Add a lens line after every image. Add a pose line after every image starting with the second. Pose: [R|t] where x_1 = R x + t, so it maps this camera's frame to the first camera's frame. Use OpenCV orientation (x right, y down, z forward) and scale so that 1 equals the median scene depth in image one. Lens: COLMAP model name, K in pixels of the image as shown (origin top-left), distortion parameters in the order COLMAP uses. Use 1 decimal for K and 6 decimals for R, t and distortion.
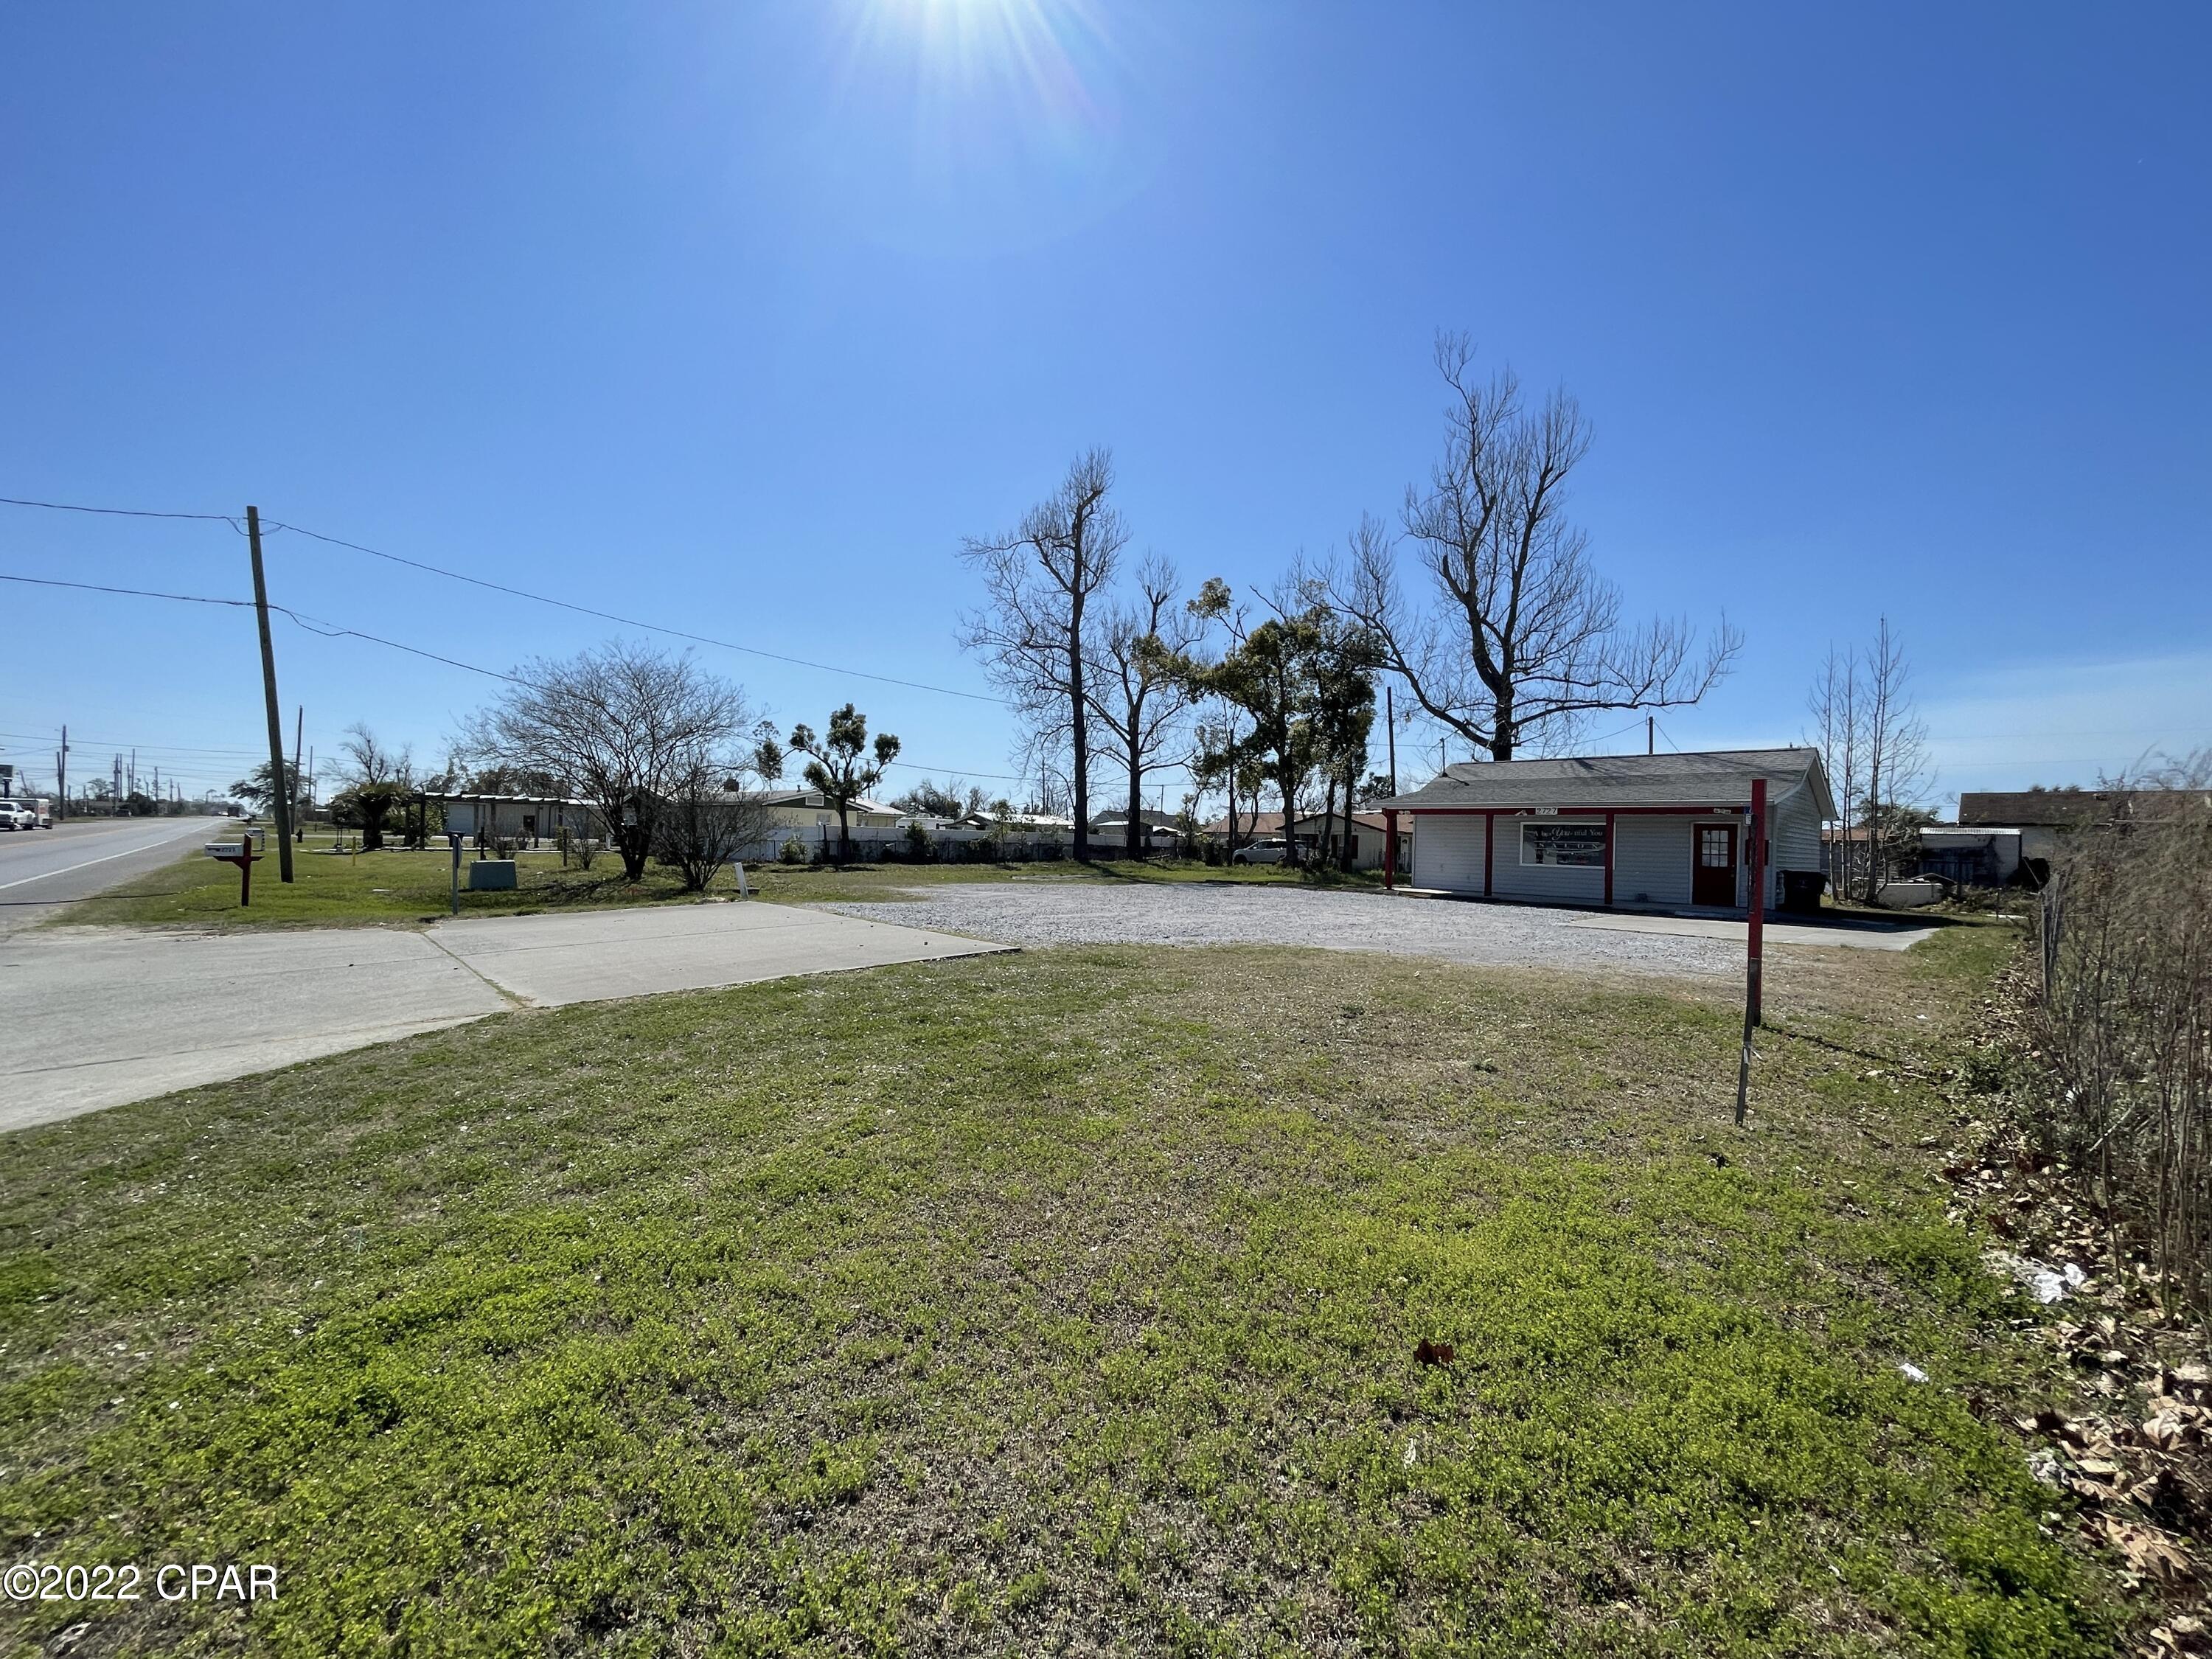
lens RADIAL K [[893.3, 0, 1106.9], [0, 893.3, 831.4], [0, 0, 1]] dist [0.000377, -0.001170]
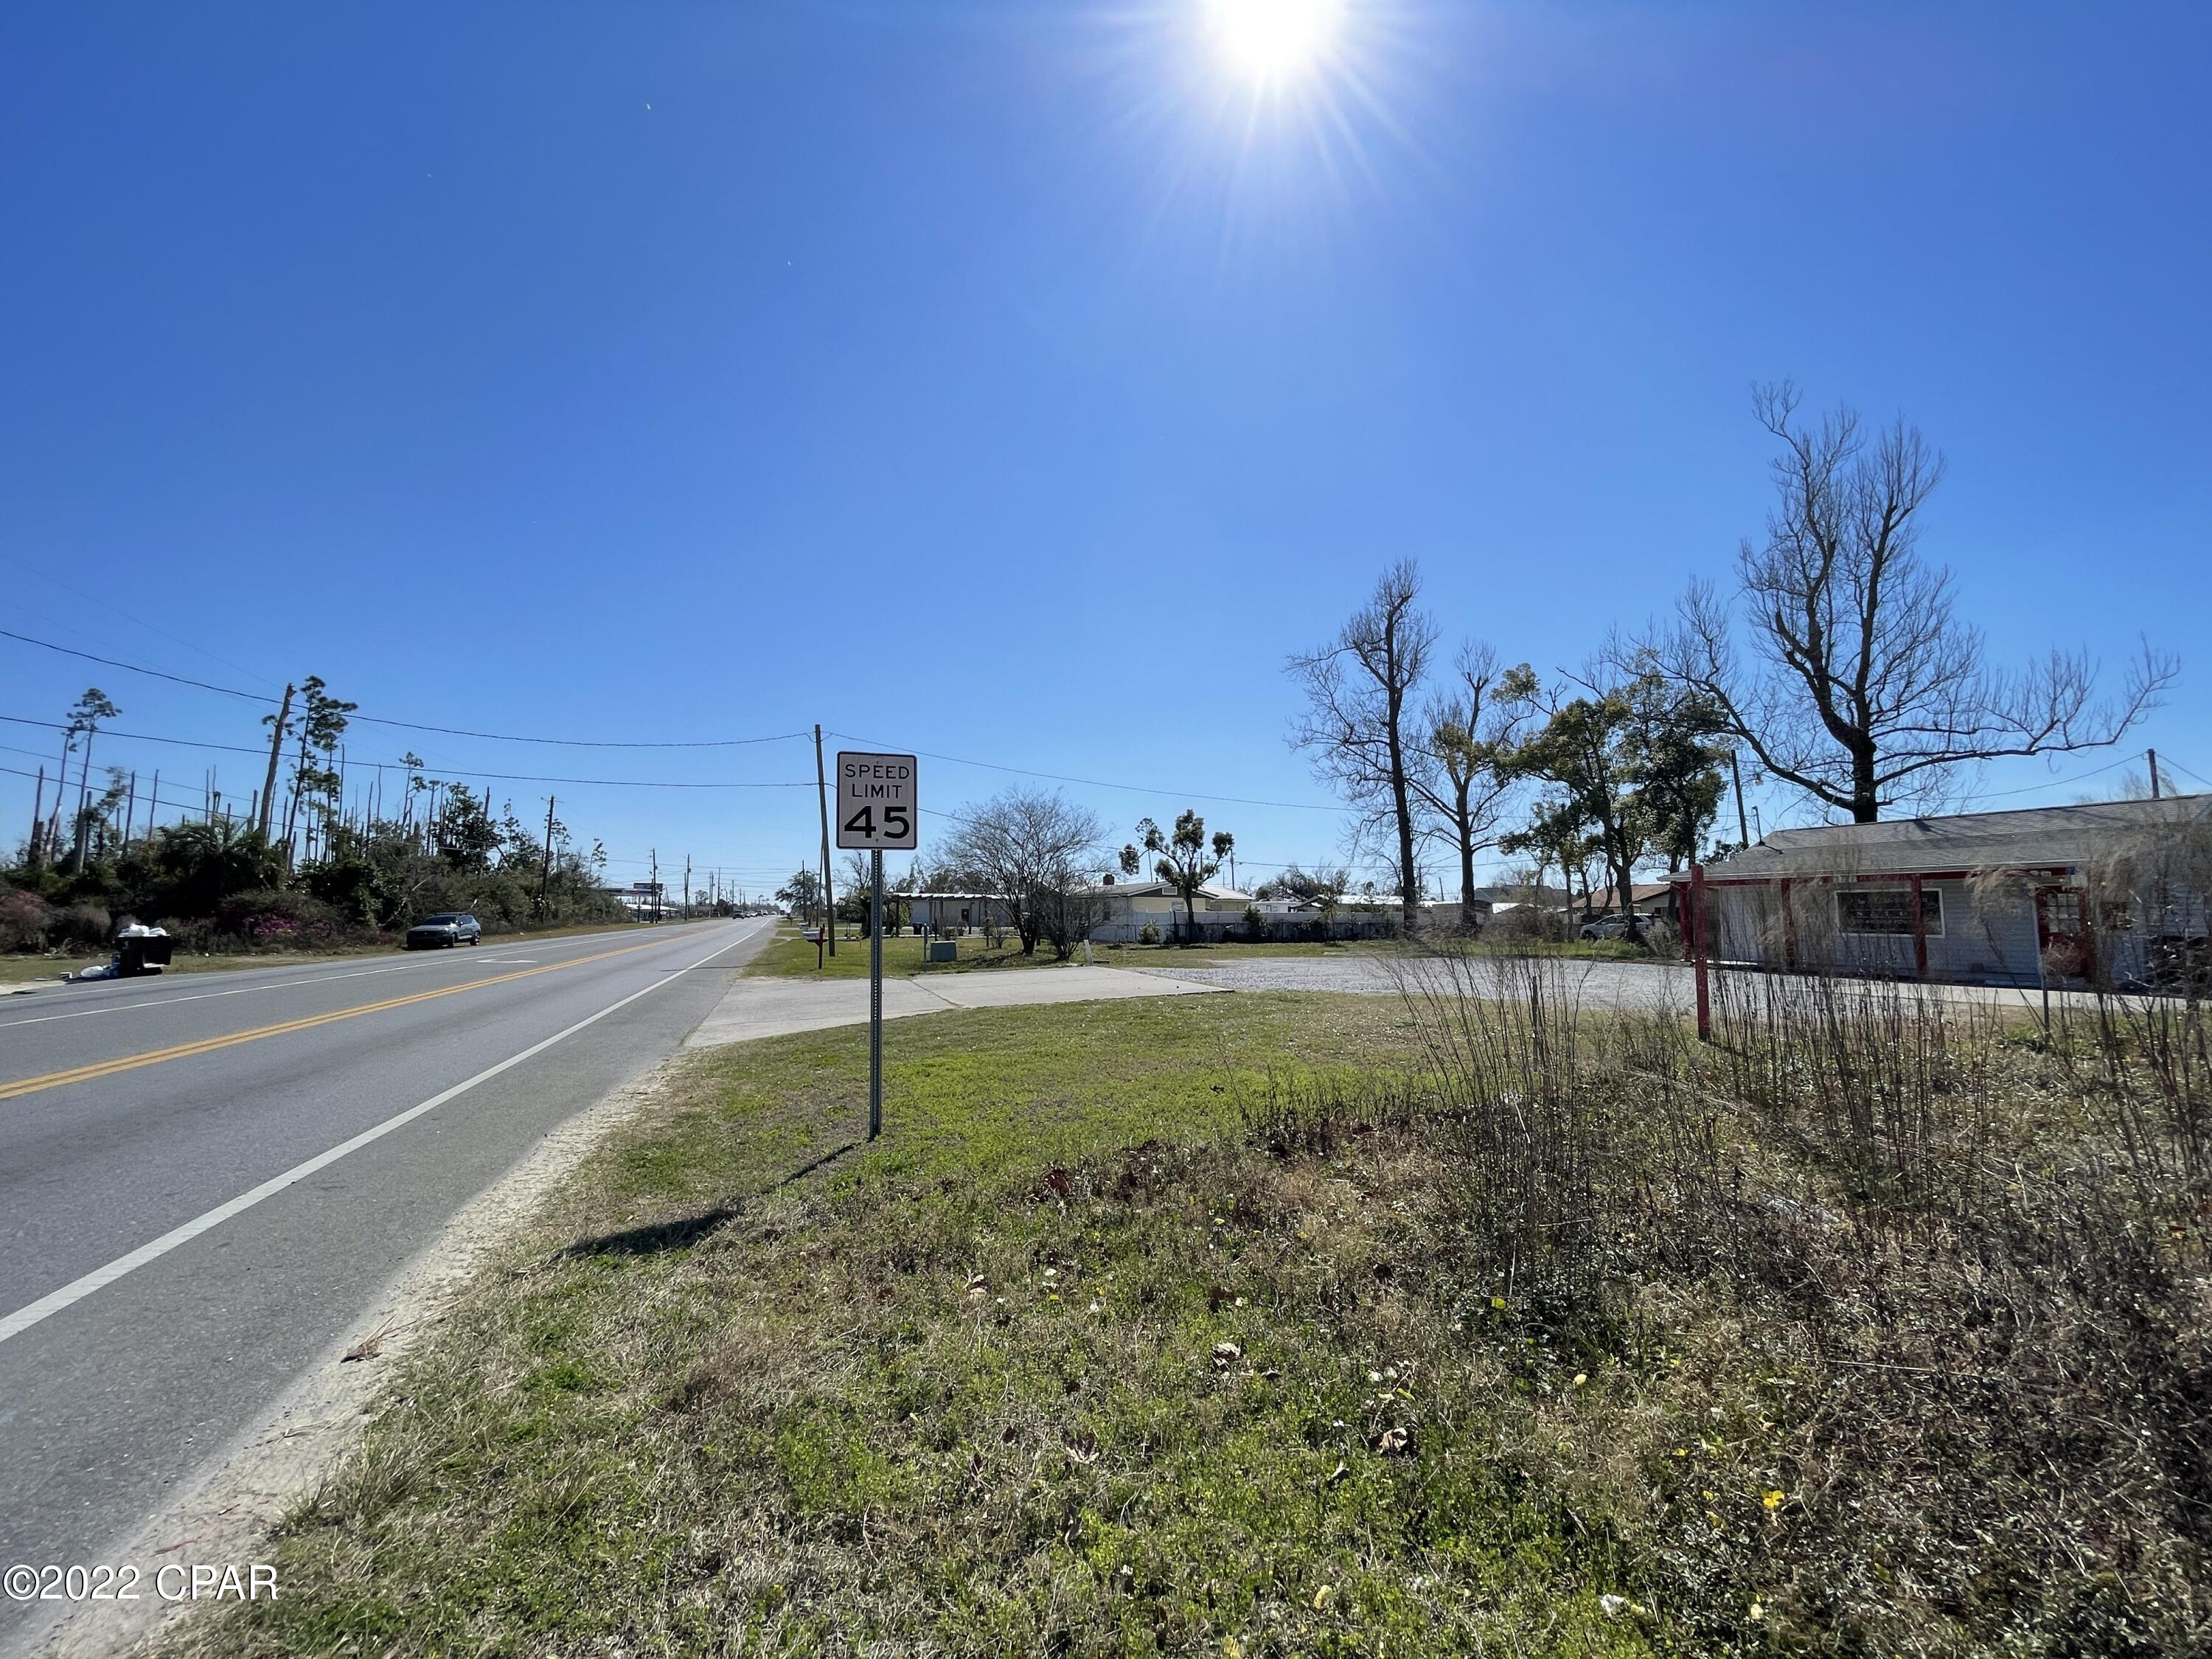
lens RADIAL K [[893.3, 0, 1109.8], [0, 893.3, 834.9], [0, 0, 1]] dist [0.000377, -0.001170]
pose [[0.914675, -0.059280, -0.399820, 0.090531], [0.023752, 0.995360, -0.093240, 0.000965], [0.403492, 0.075788, 0.911839, -0.136186]]
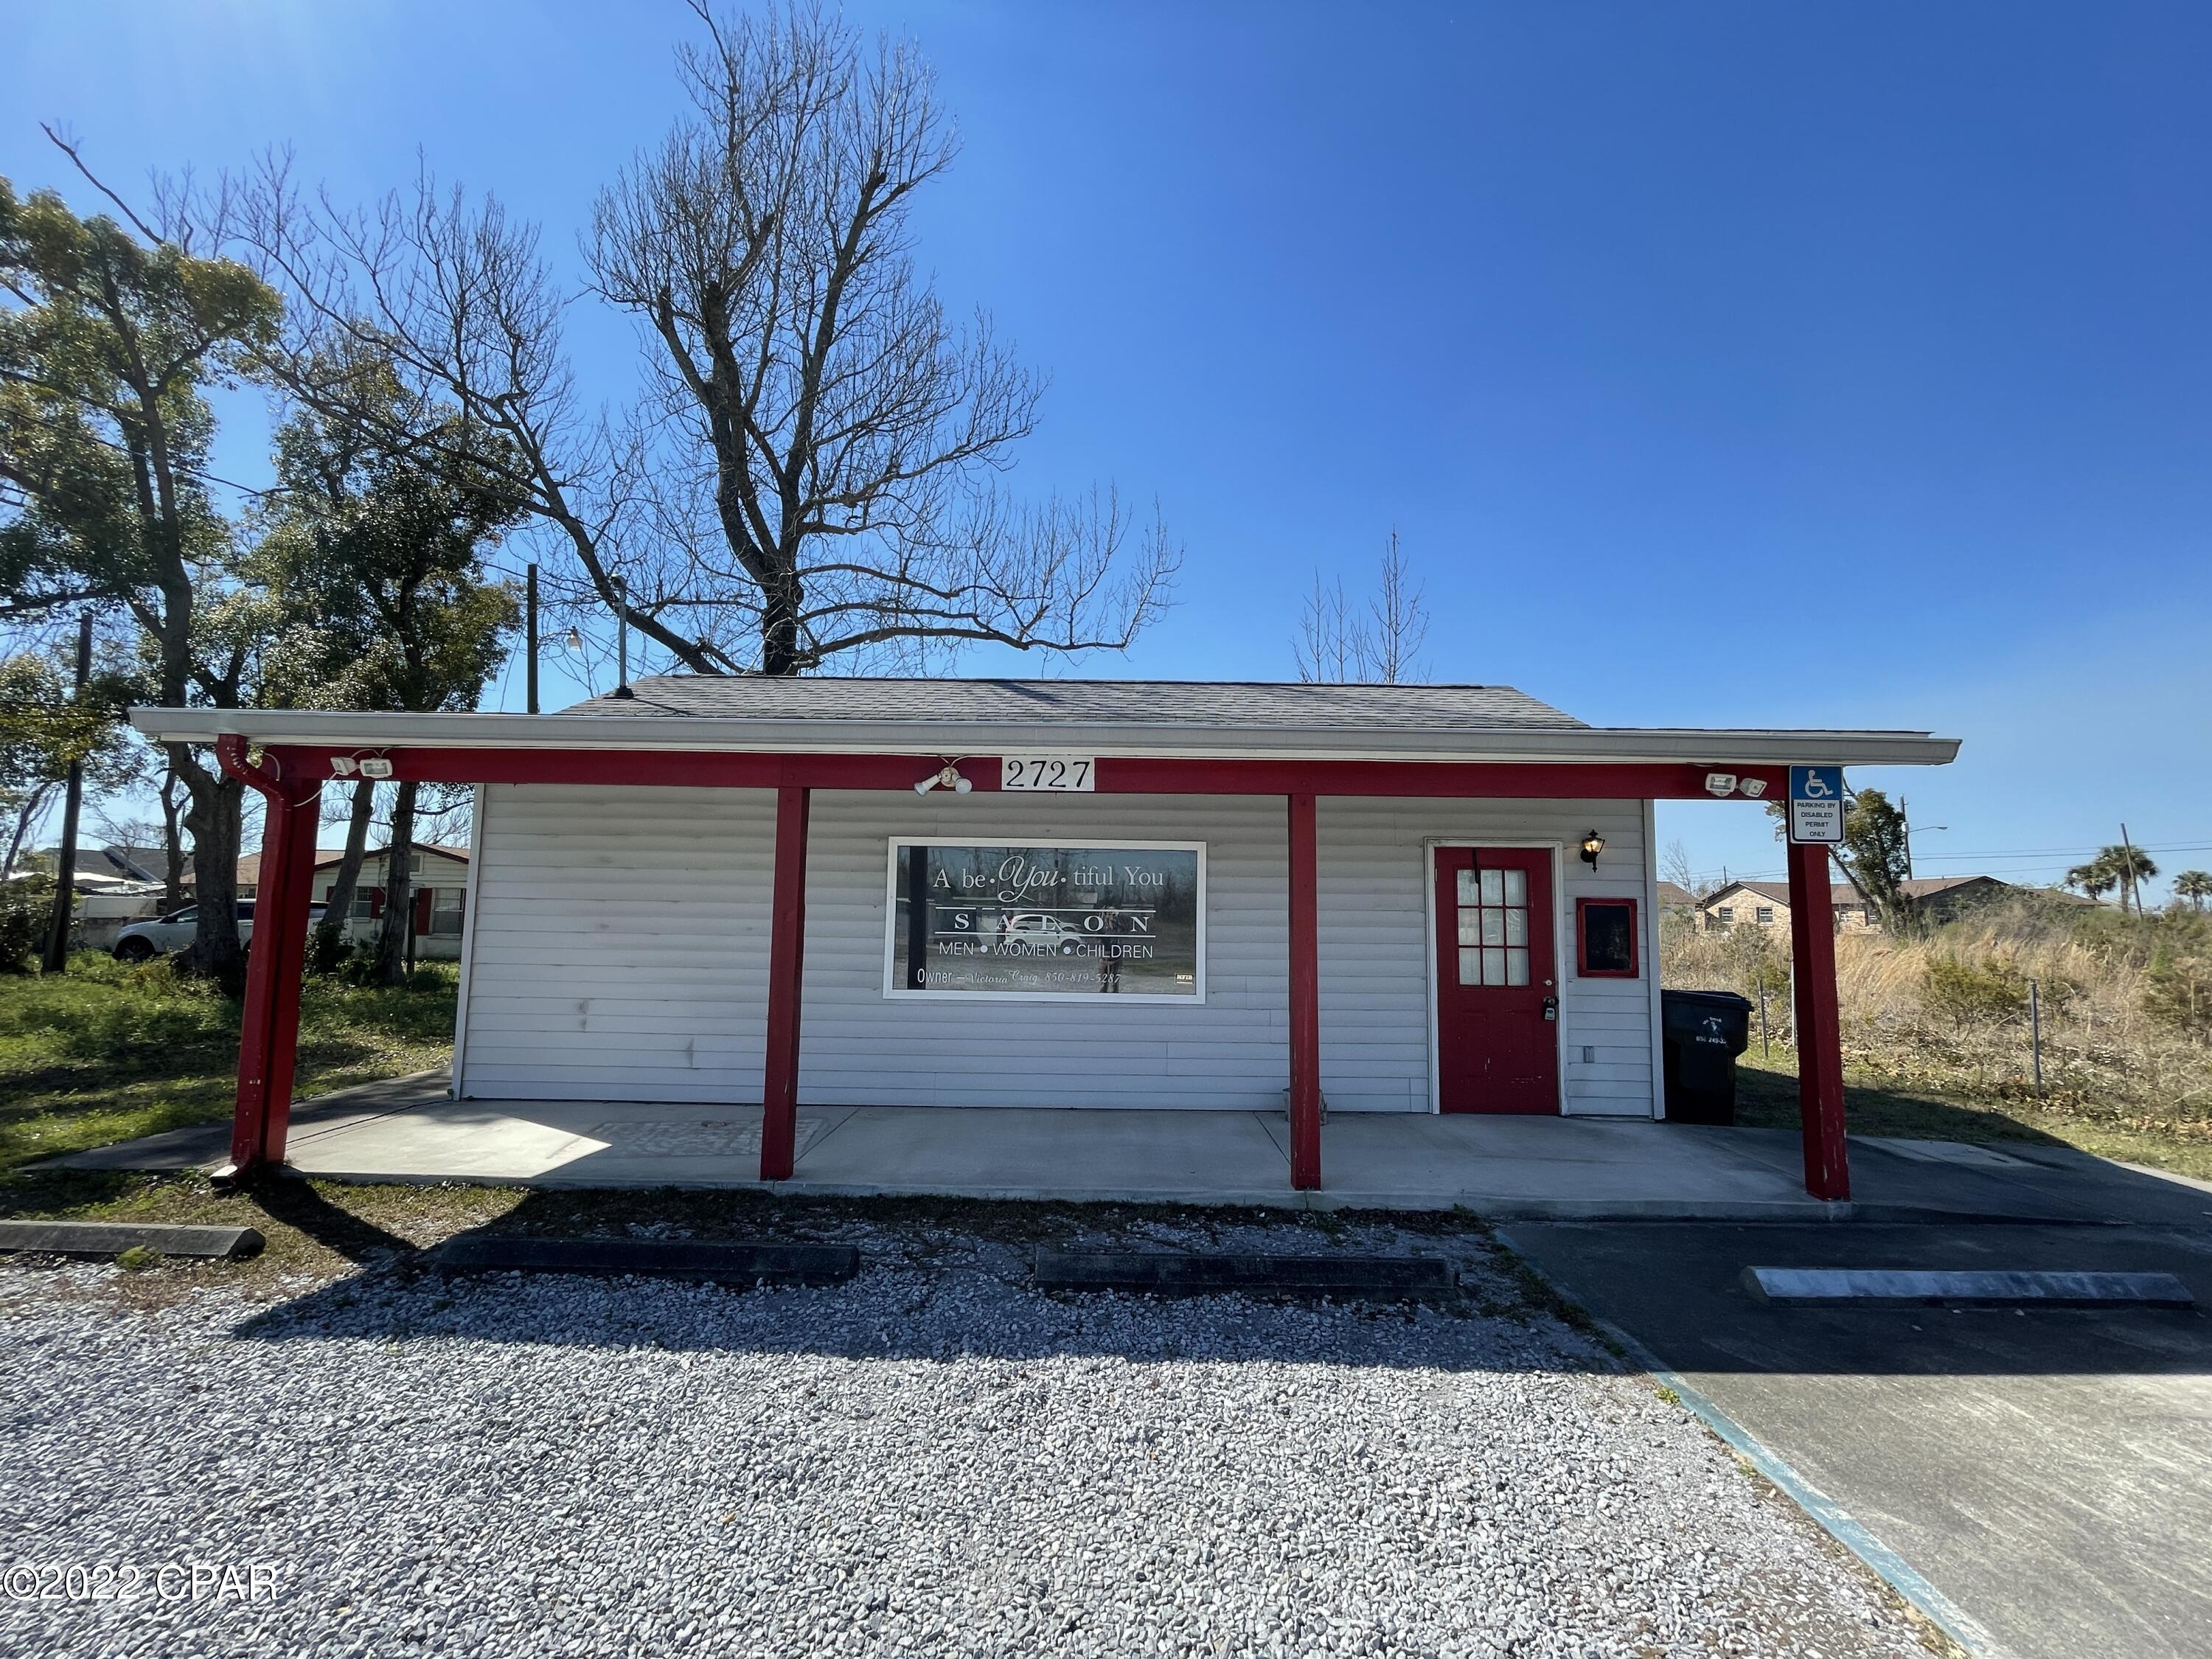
lens RADIAL K [[893.3, 0, 1104.6], [0, 893.3, 831.6], [0, 0, 1]] dist [0.000377, -0.001170]
pose [[0.691538, 0.047372, 0.720785, 0.208672], [-0.002532, 0.998000, -0.063163, 0.003353], [-0.722335, 0.041854, 0.690275, 0.510562]]
